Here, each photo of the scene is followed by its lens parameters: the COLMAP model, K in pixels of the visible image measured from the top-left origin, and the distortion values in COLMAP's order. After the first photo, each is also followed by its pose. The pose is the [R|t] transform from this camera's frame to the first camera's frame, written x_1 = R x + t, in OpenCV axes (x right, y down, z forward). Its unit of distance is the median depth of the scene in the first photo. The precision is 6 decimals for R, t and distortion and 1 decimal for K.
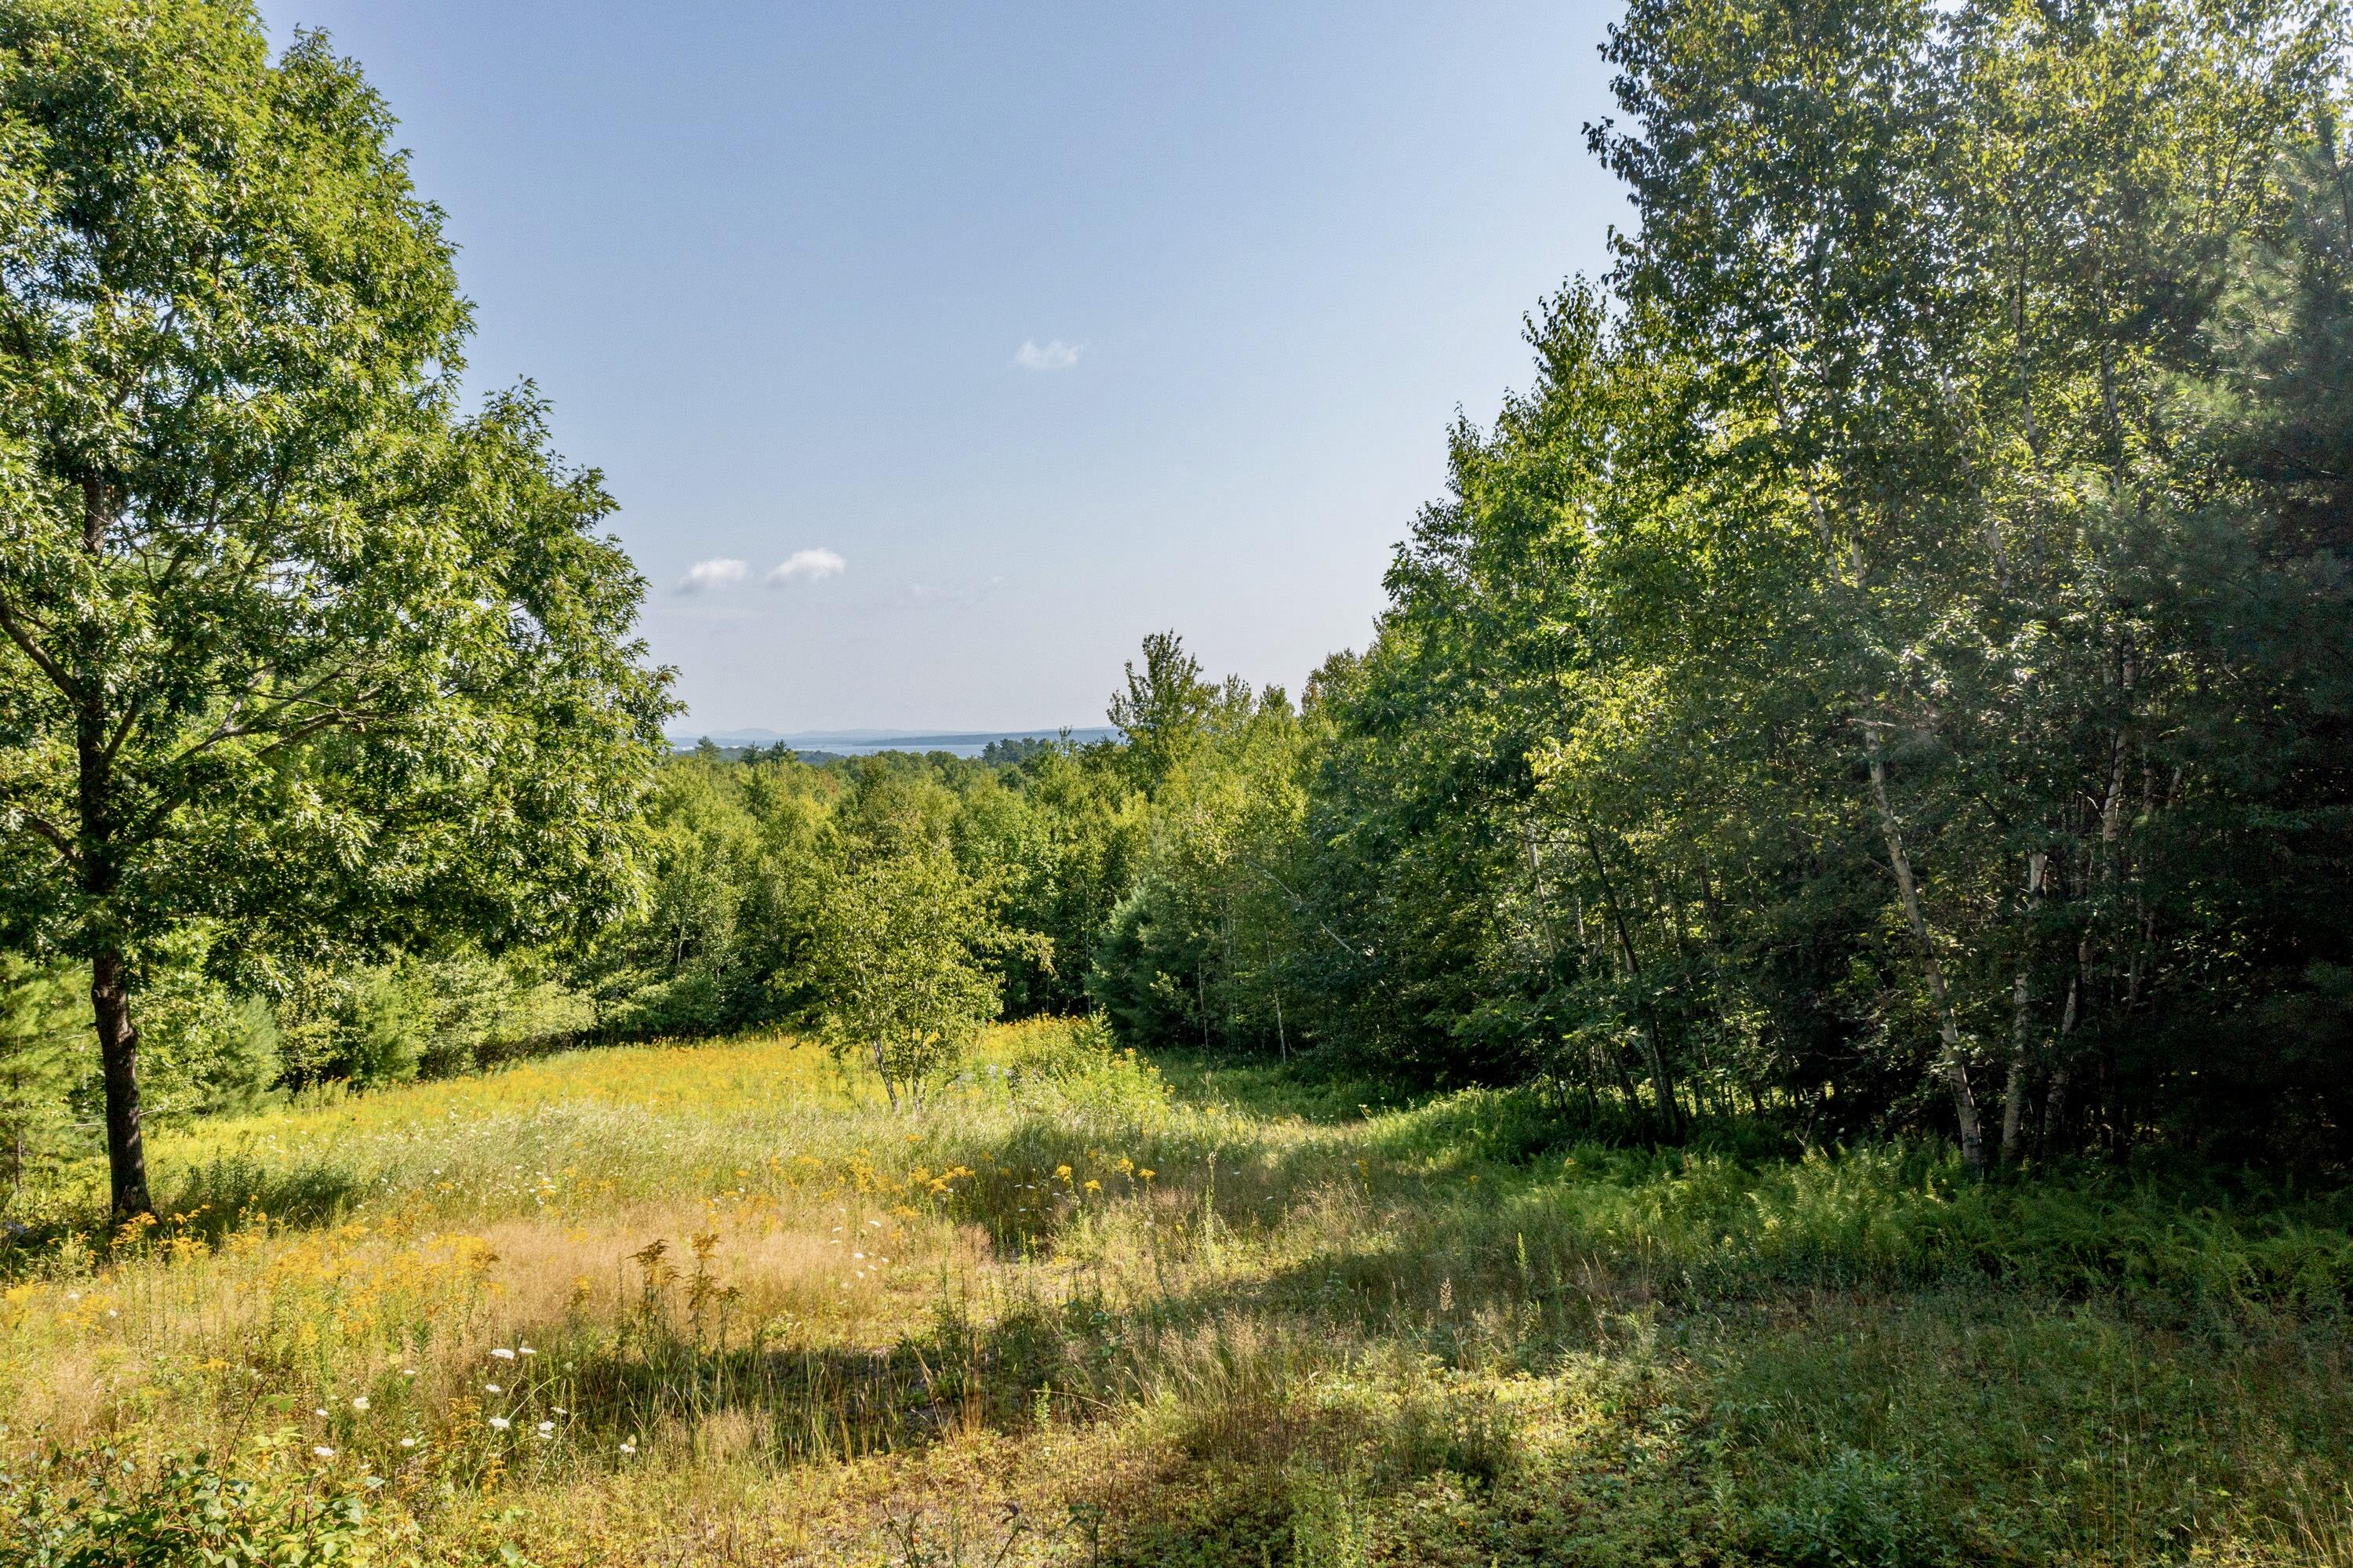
lens RADIAL K [[1855.0, 0, 1176.5], [0, 1855.0, 784.0], [0, 0, 1]] dist [-0.021331, 0.006054]
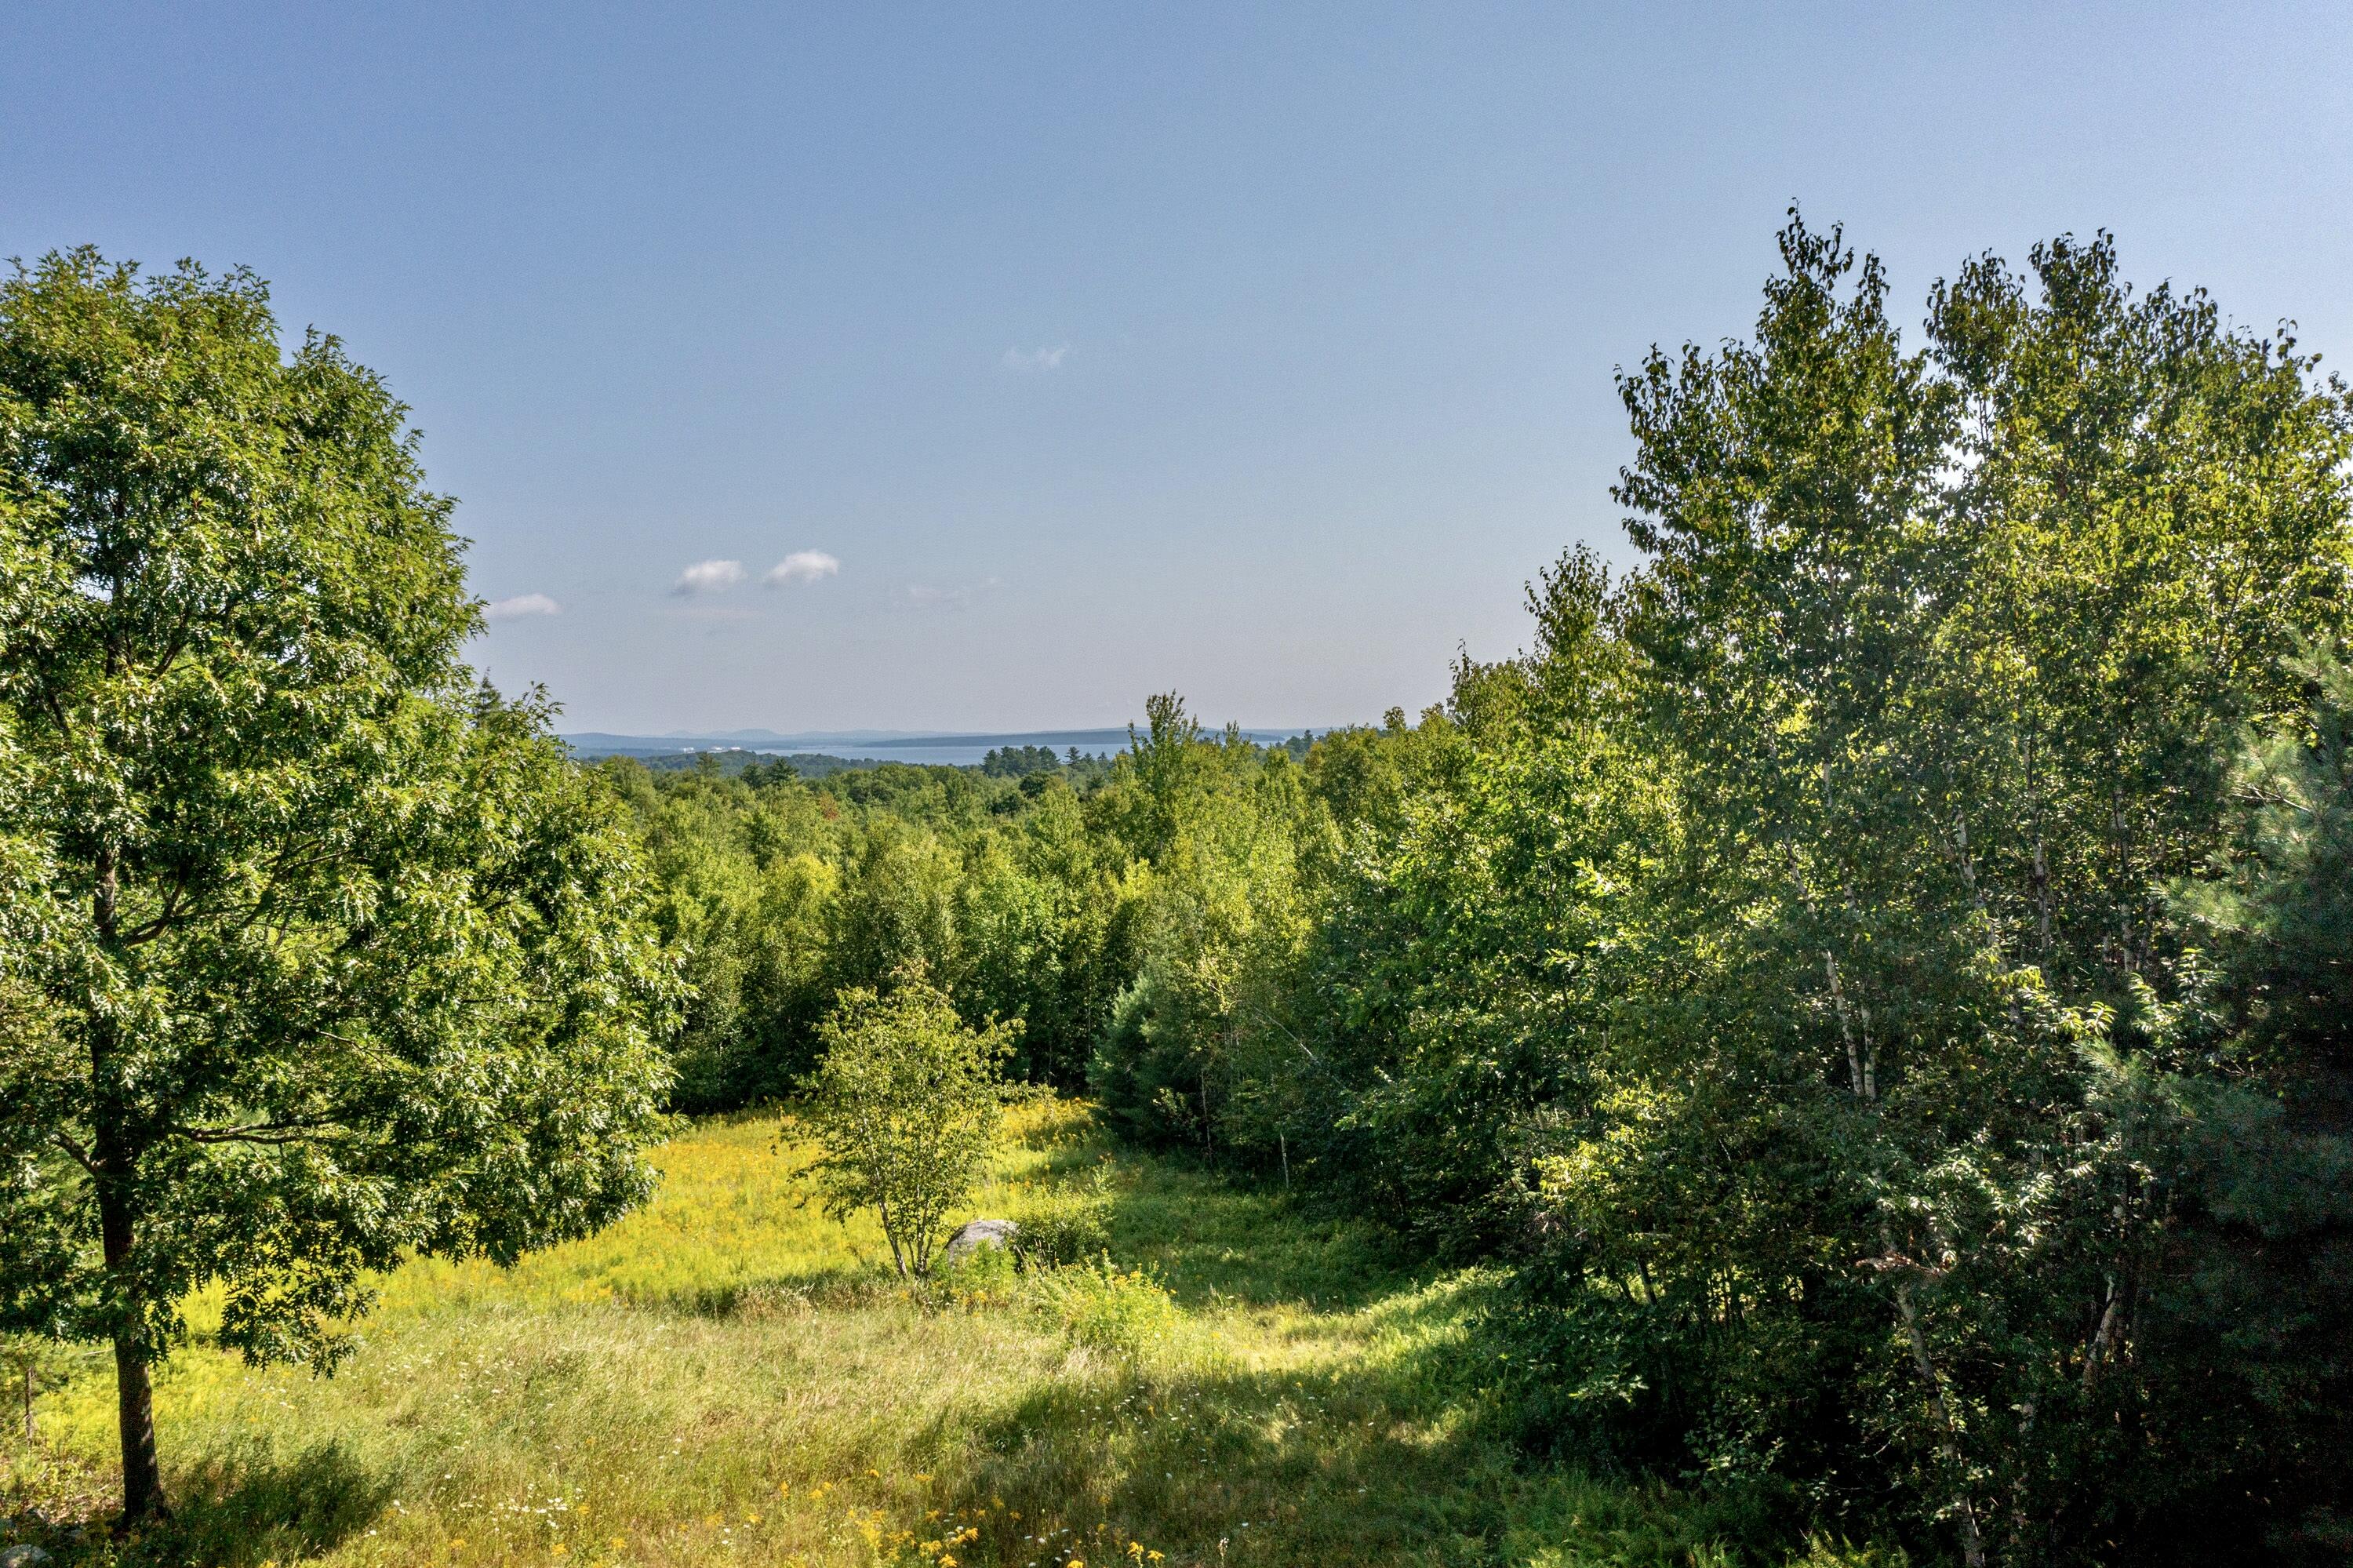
lens RADIAL K [[1851.6, 0, 1176.5], [0, 1851.6, 784.0], [0, 0, 1]] dist [-0.019135, -0.005613]
pose [[0.999996, 0.002789, -0.000361, -0.004261], [-0.002788, 0.999994, 0.001940, -0.156301], [0.000367, -0.001939, 0.999998, -0.002422]]
